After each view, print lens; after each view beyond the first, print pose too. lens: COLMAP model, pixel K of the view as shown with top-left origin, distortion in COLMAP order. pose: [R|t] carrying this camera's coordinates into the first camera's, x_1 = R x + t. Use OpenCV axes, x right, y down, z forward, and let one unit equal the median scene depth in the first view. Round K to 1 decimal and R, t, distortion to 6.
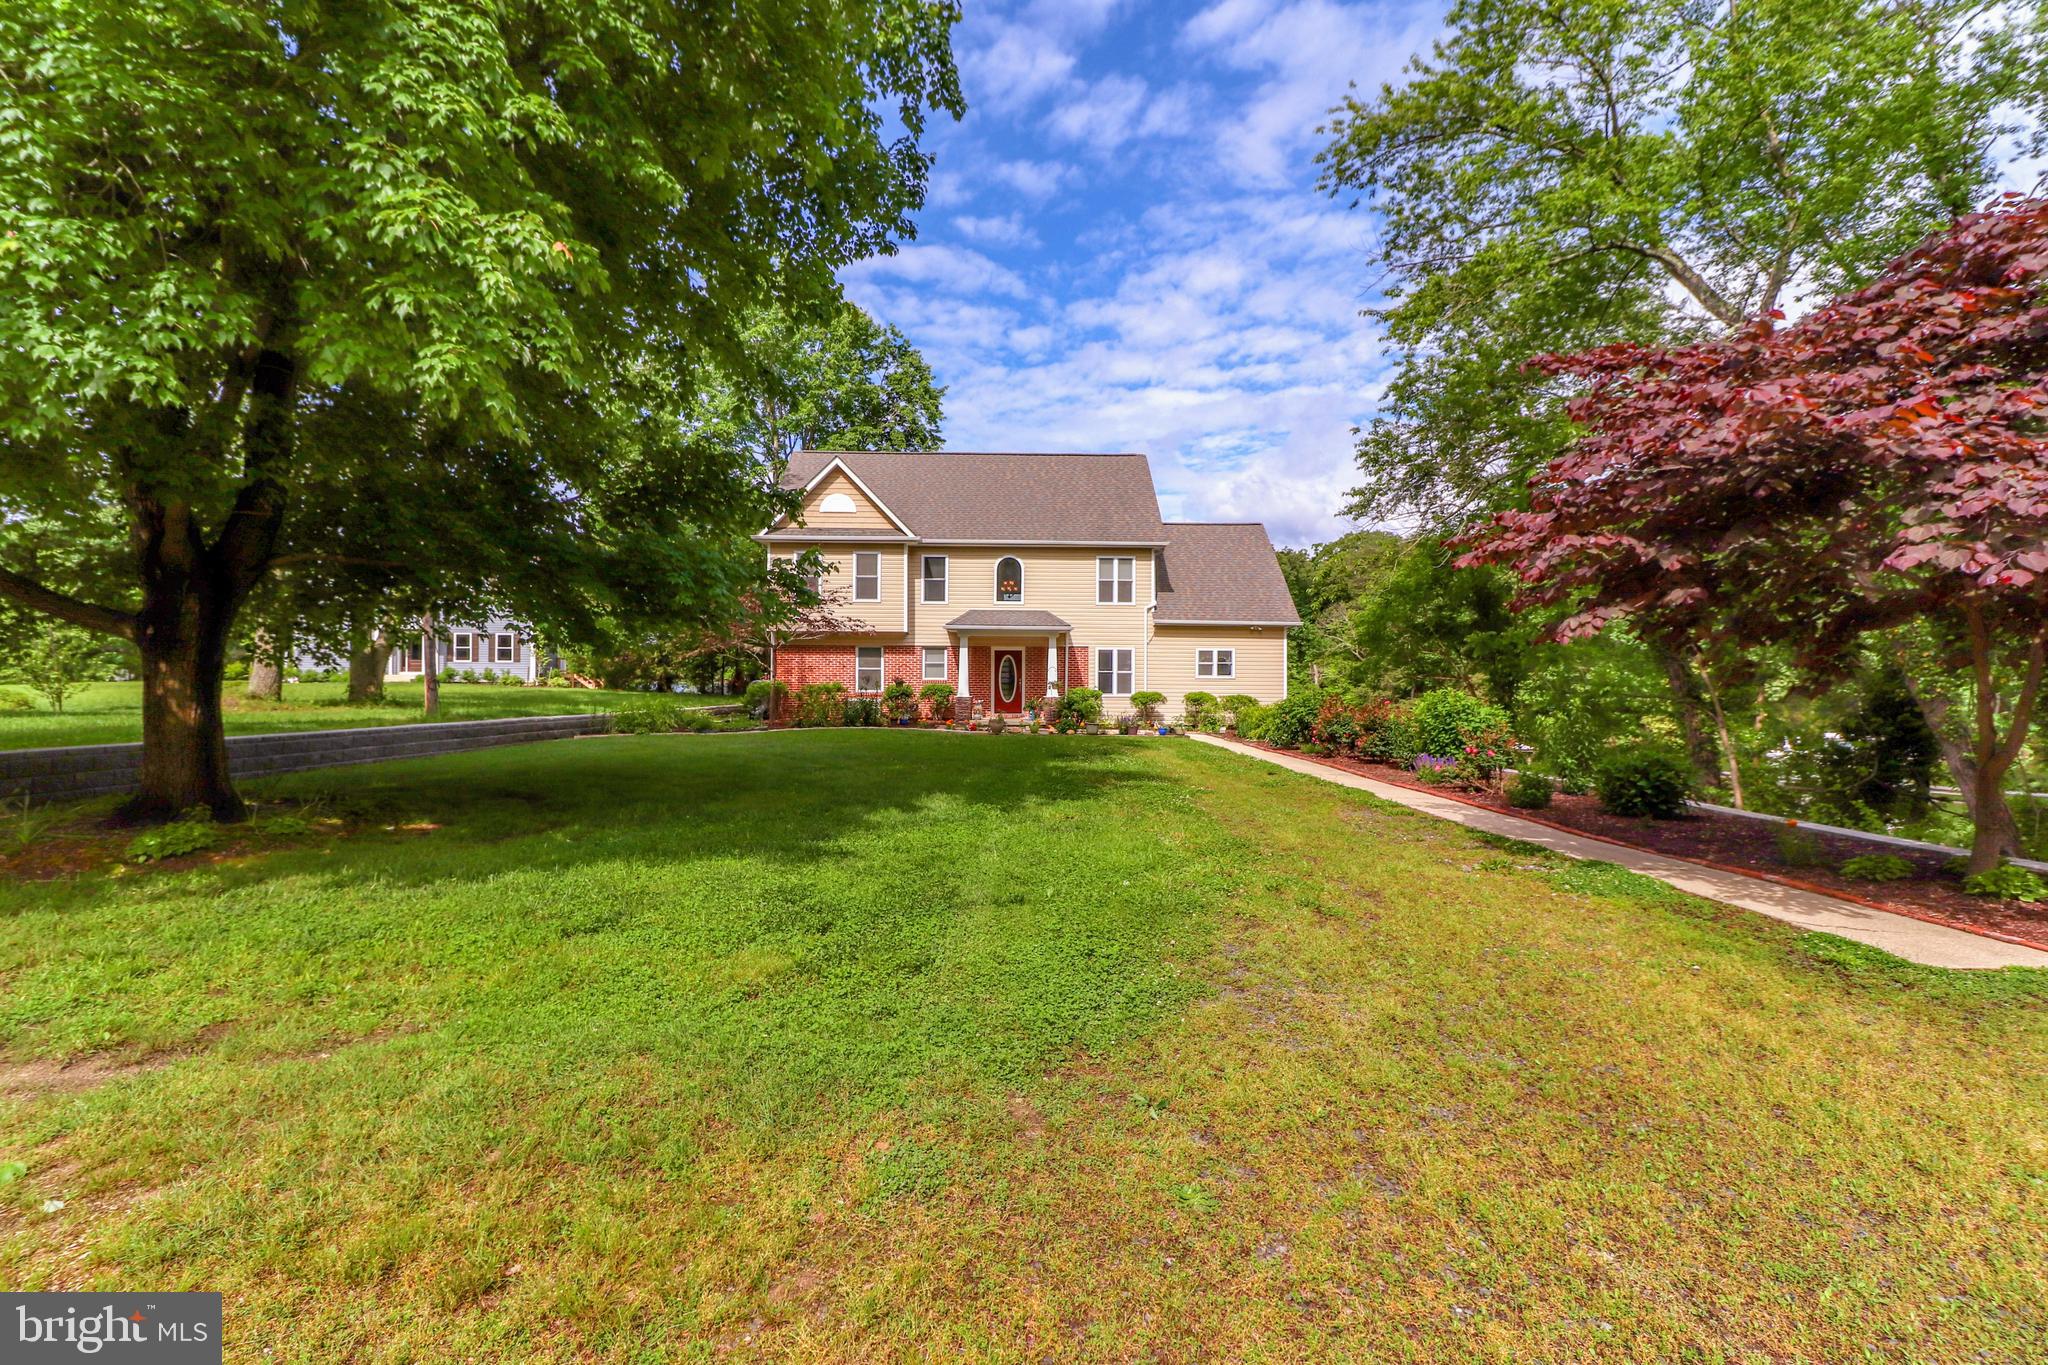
lens RADIAL K [[960.8, 0, 1029.0], [0, 960.8, 671.9], [0, 0, 1]] dist [0.025294, -0.022289]
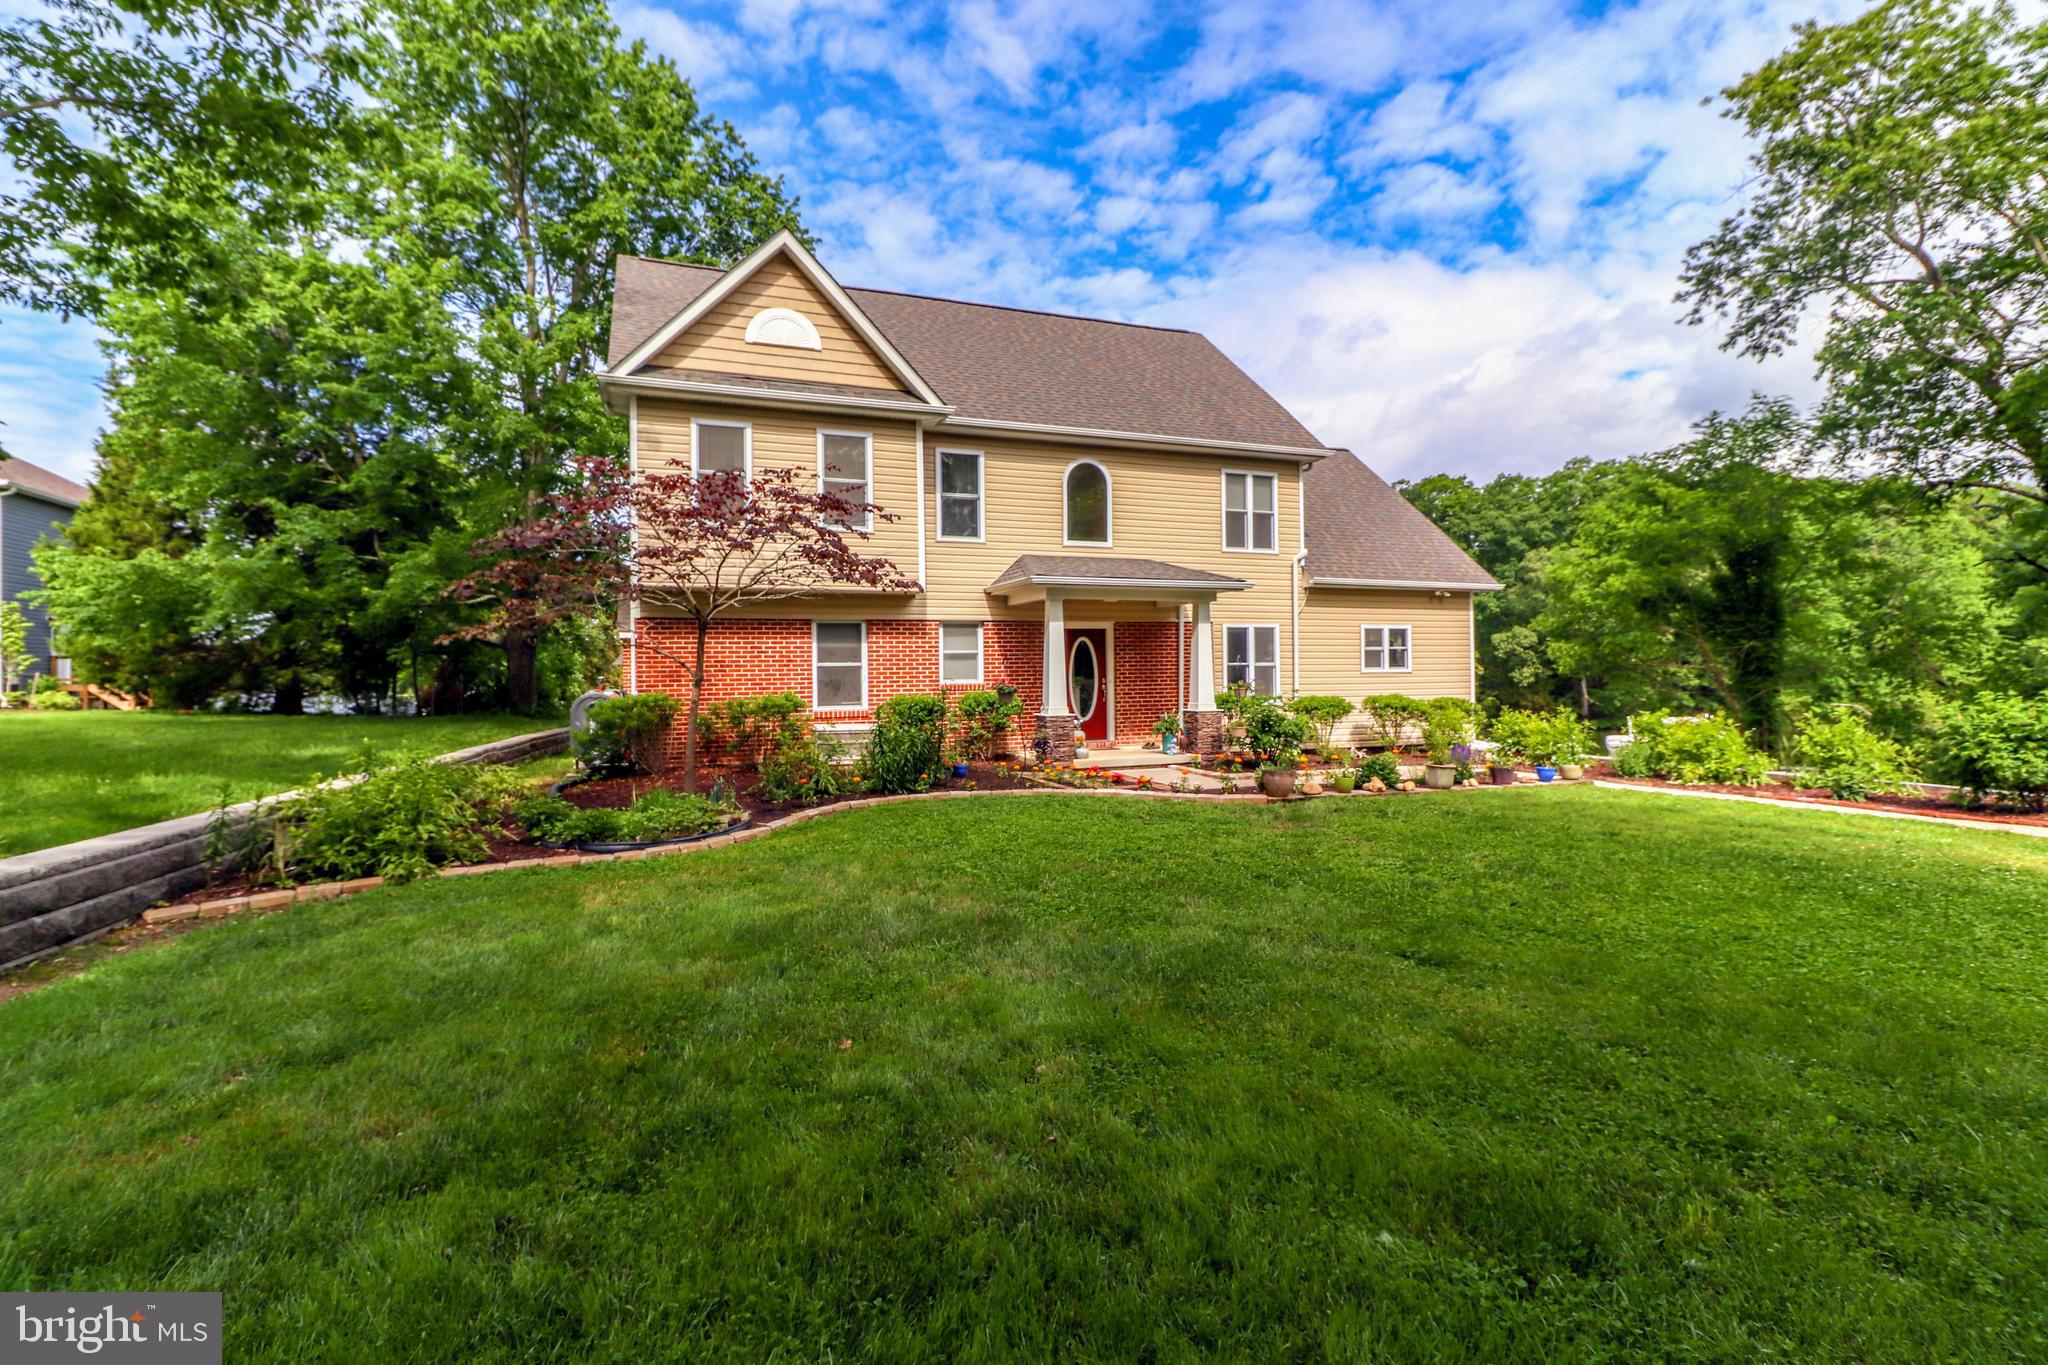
lens RADIAL K [[960.8, 0, 1029.0], [0, 960.8, 671.9], [0, 0, 1]] dist [0.025294, -0.022289]
pose [[0.941119, -0.016163, 0.337690, -0.243441], [0.014888, 0.999869, 0.006365, -0.001009], [-0.337749, -0.000963, 0.941236, 0.482602]]
